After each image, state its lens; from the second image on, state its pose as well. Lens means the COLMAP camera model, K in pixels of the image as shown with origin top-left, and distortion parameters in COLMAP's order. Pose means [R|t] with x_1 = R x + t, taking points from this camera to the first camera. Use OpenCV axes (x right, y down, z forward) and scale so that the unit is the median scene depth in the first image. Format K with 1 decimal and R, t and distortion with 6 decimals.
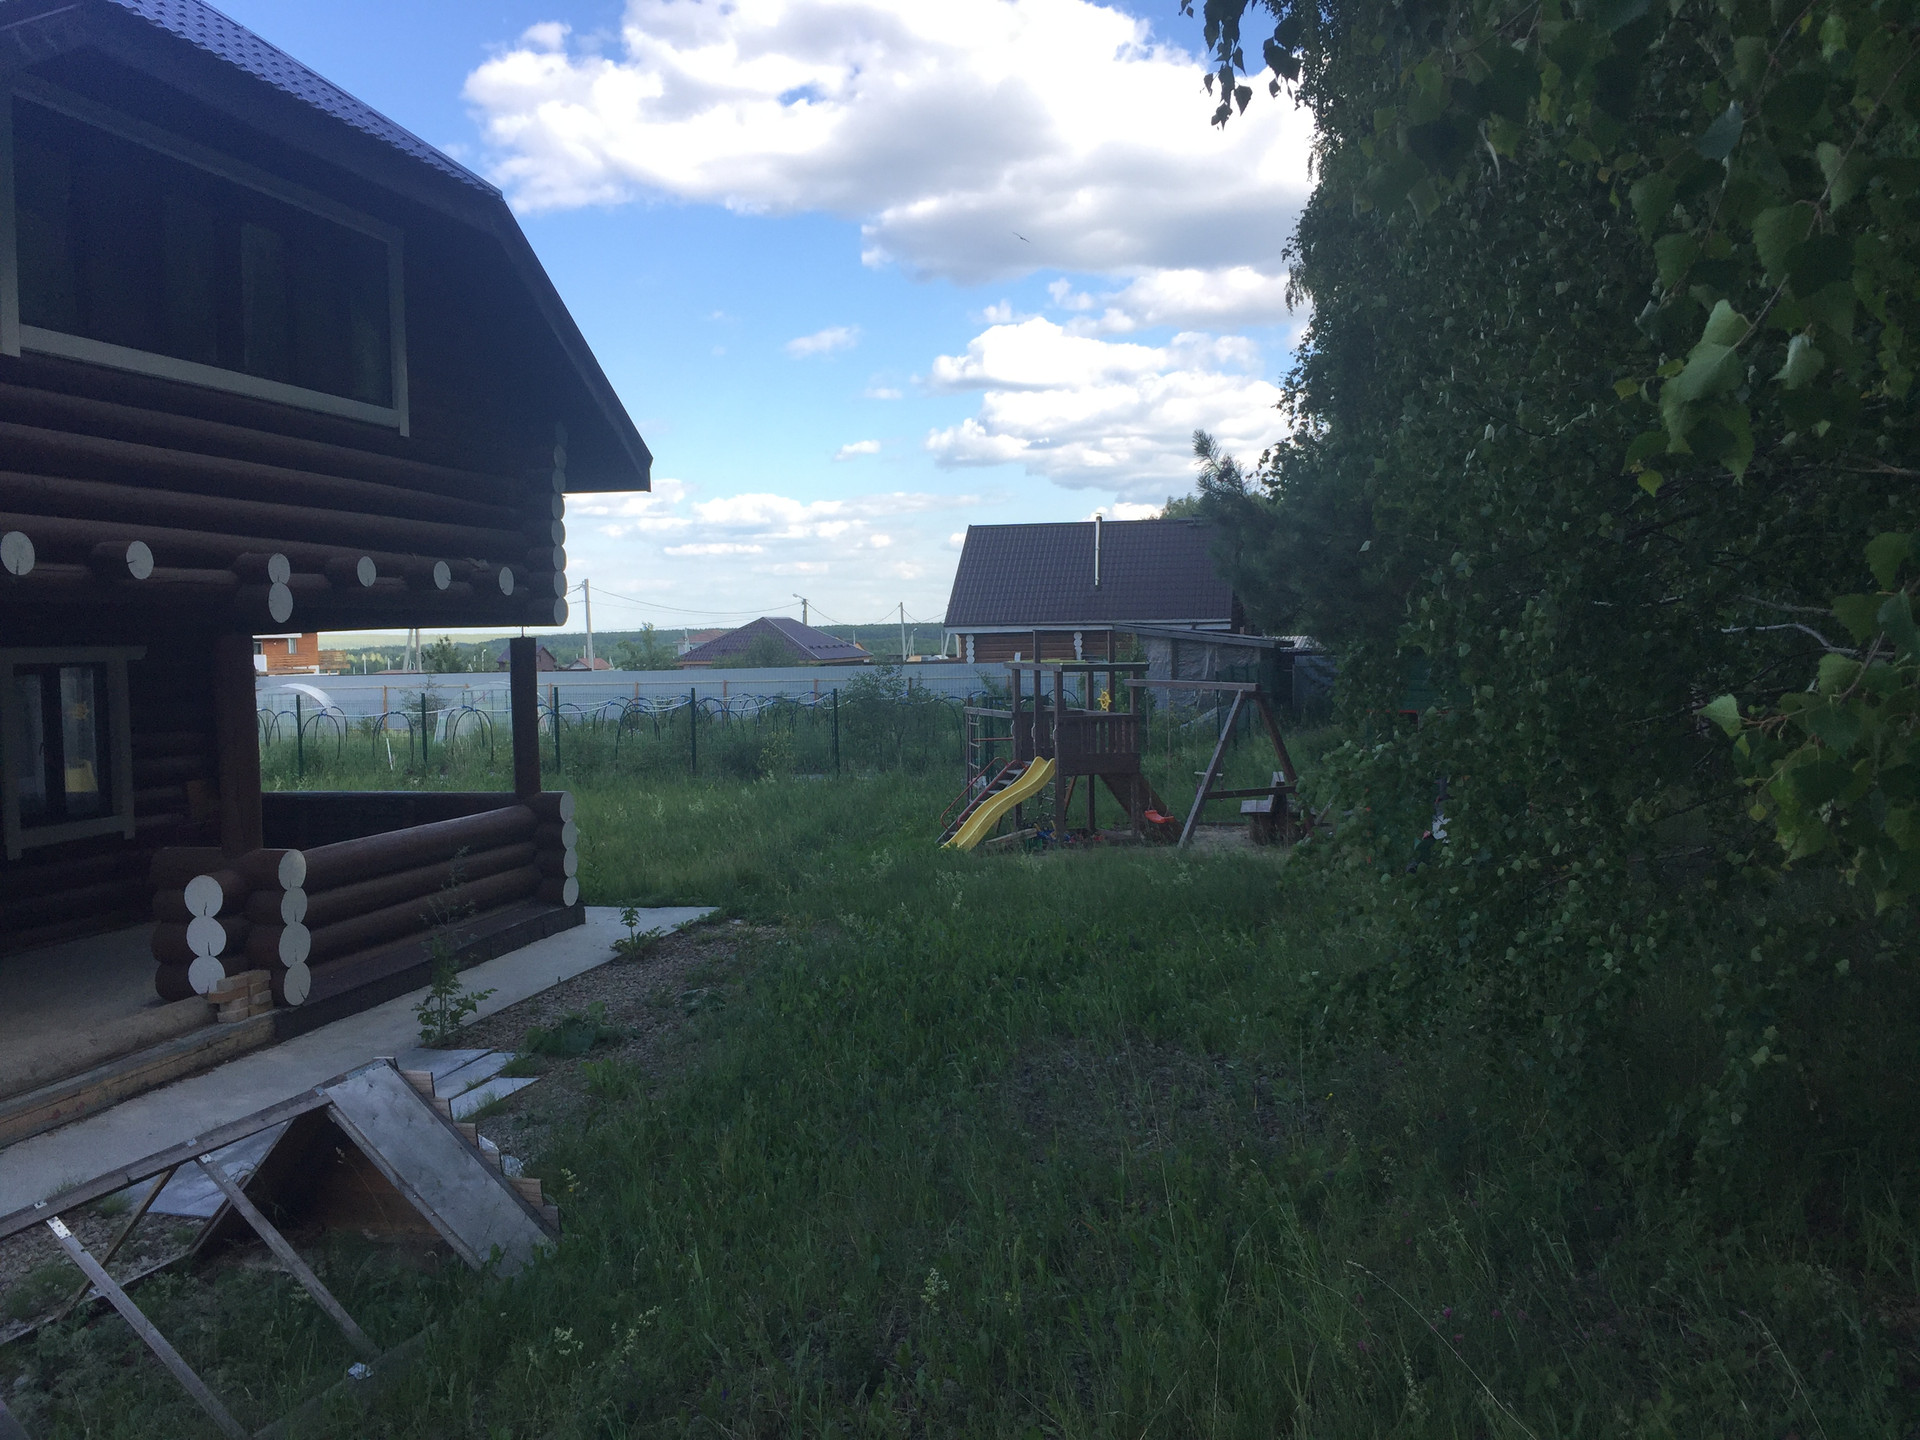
lens RADIAL K [[1647.3, 0, 947.3], [0, 1647.3, 713.6], [0, 0, 1]] dist [0.066514, -0.069428]
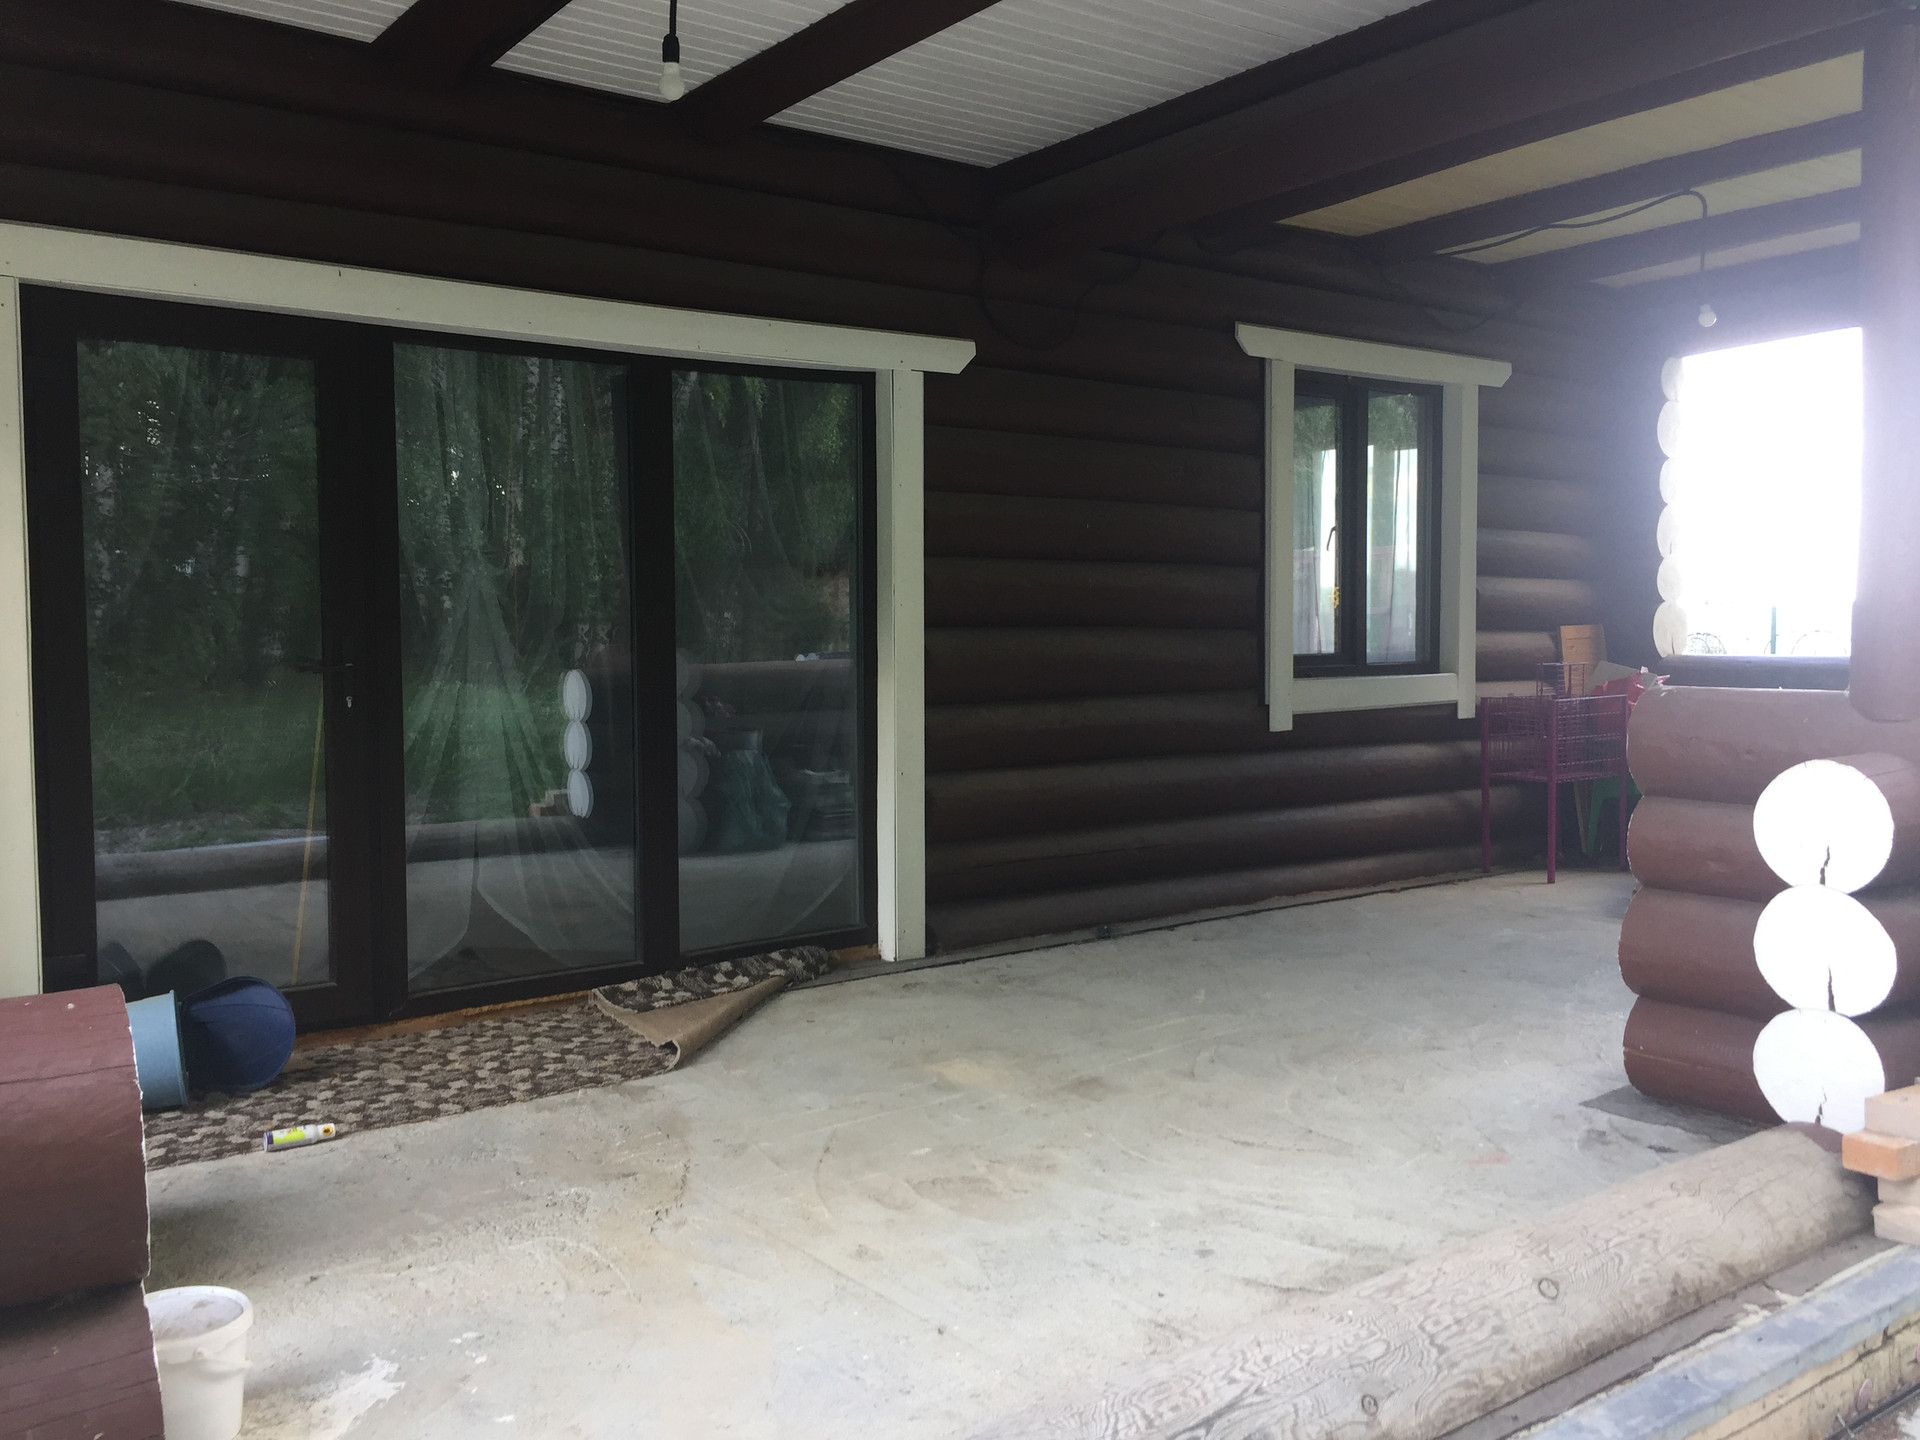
lens RADIAL K [[1647.3, 0, 952.2], [0, 1647.3, 713.5], [0, 0, 1]] dist [0.066514, -0.069428]
pose [[0.768774, 0.051121, -0.637475, -0.357552], [-0.039288, 0.998692, 0.032709, 0.080980], [0.638313, -0.000100, 0.769777, 0.621187]]
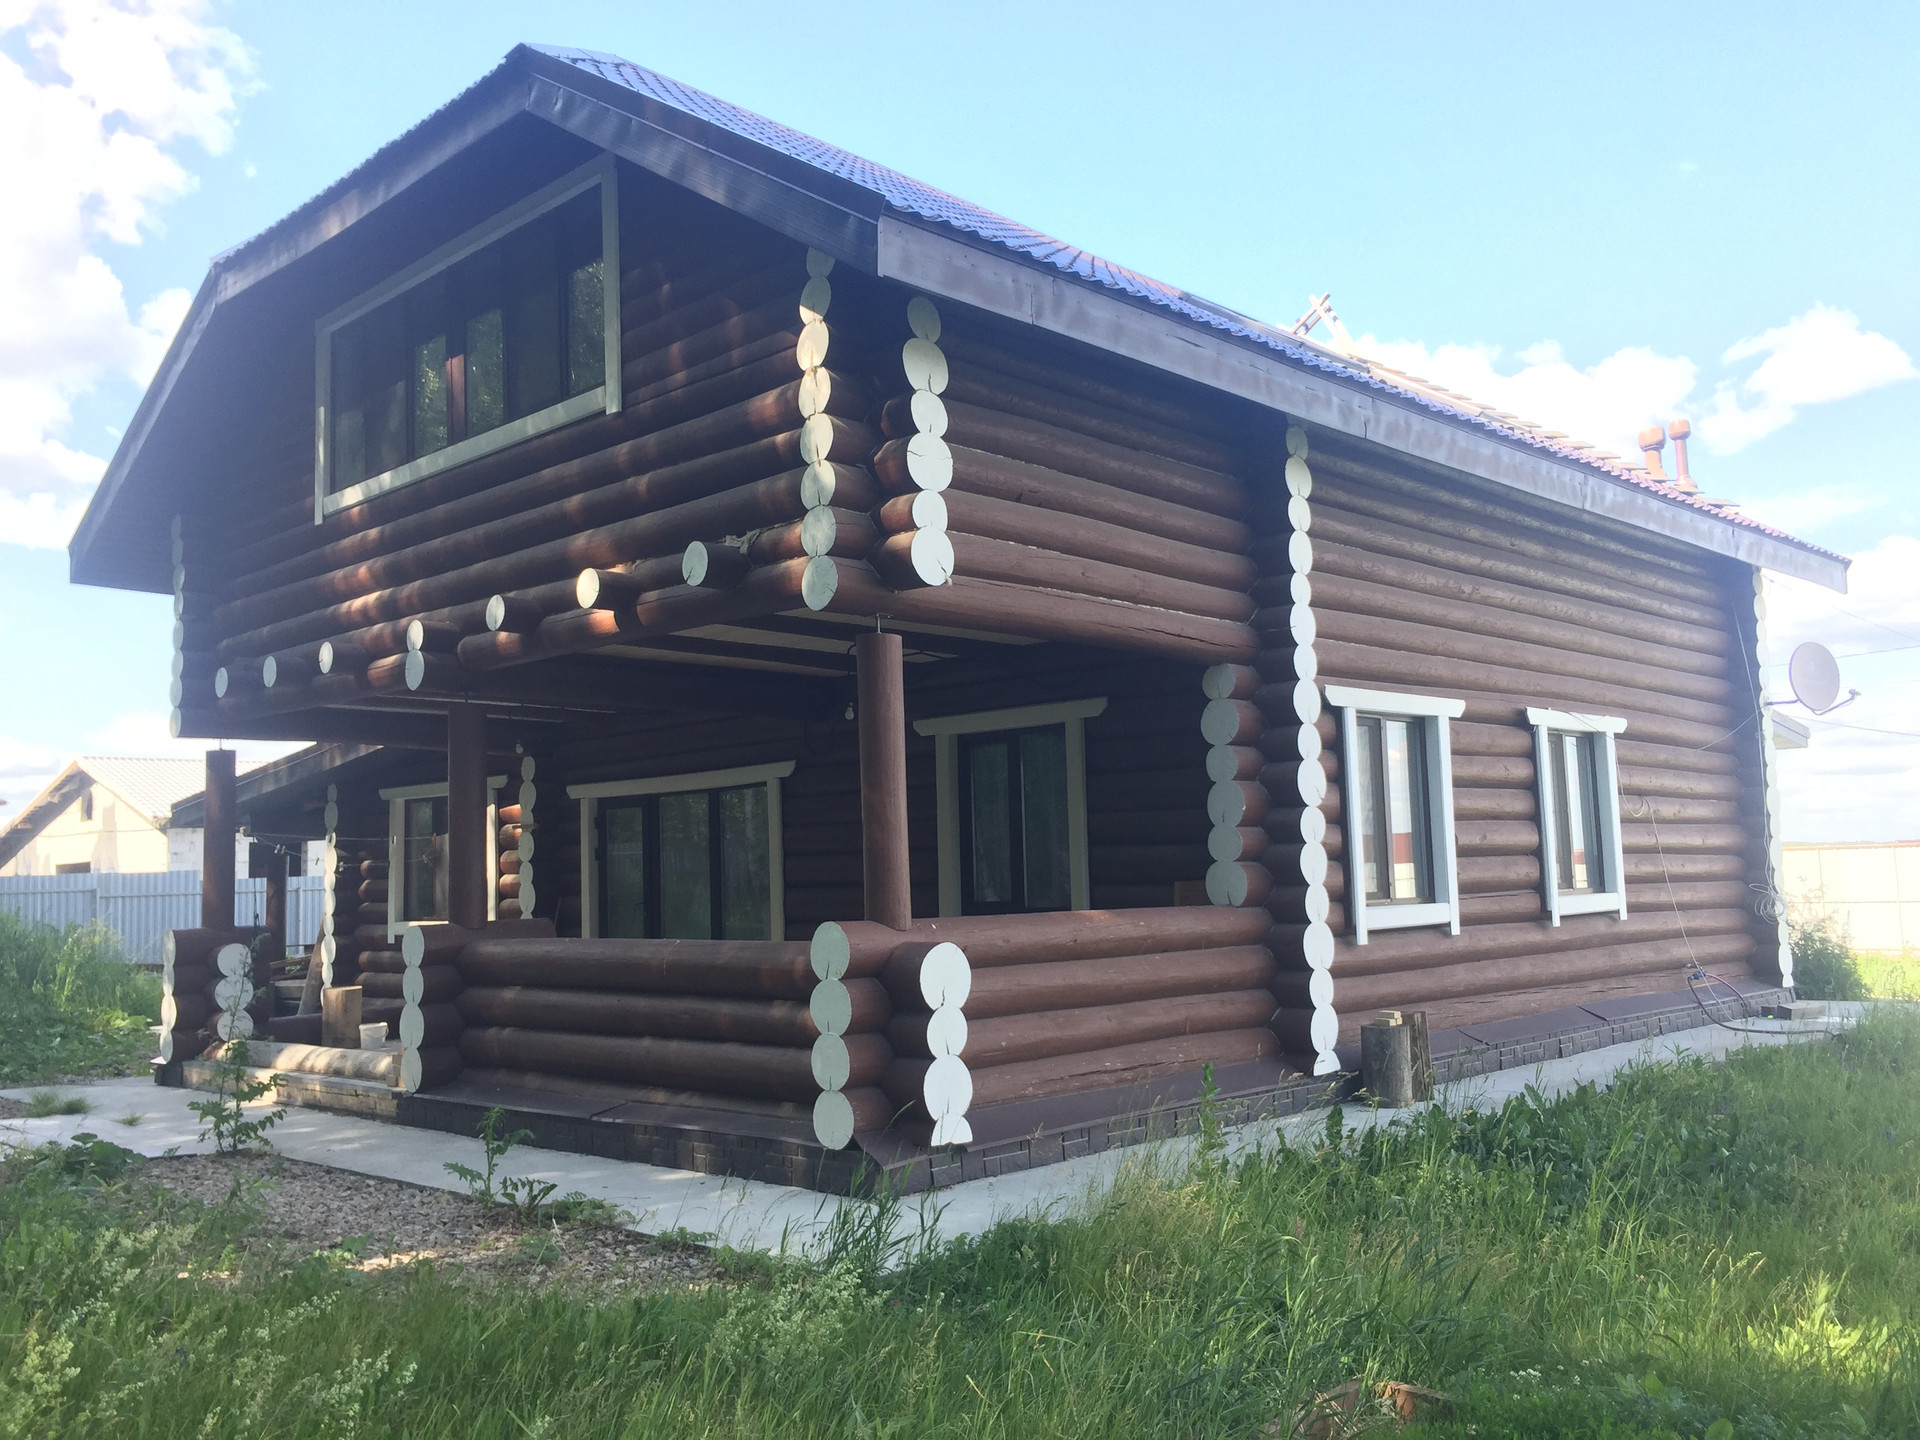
lens RADIAL K [[1647.3, 0, 968.3], [0, 1647.3, 725.1], [0, 0, 1]] dist [0.066514, -0.069428]
pose [[-0.514063, -0.044558, -0.856594, 0.263553], [-0.000355, 0.998661, -0.051735, 0.015138], [0.857752, -0.026291, -0.513391, 1.751925]]
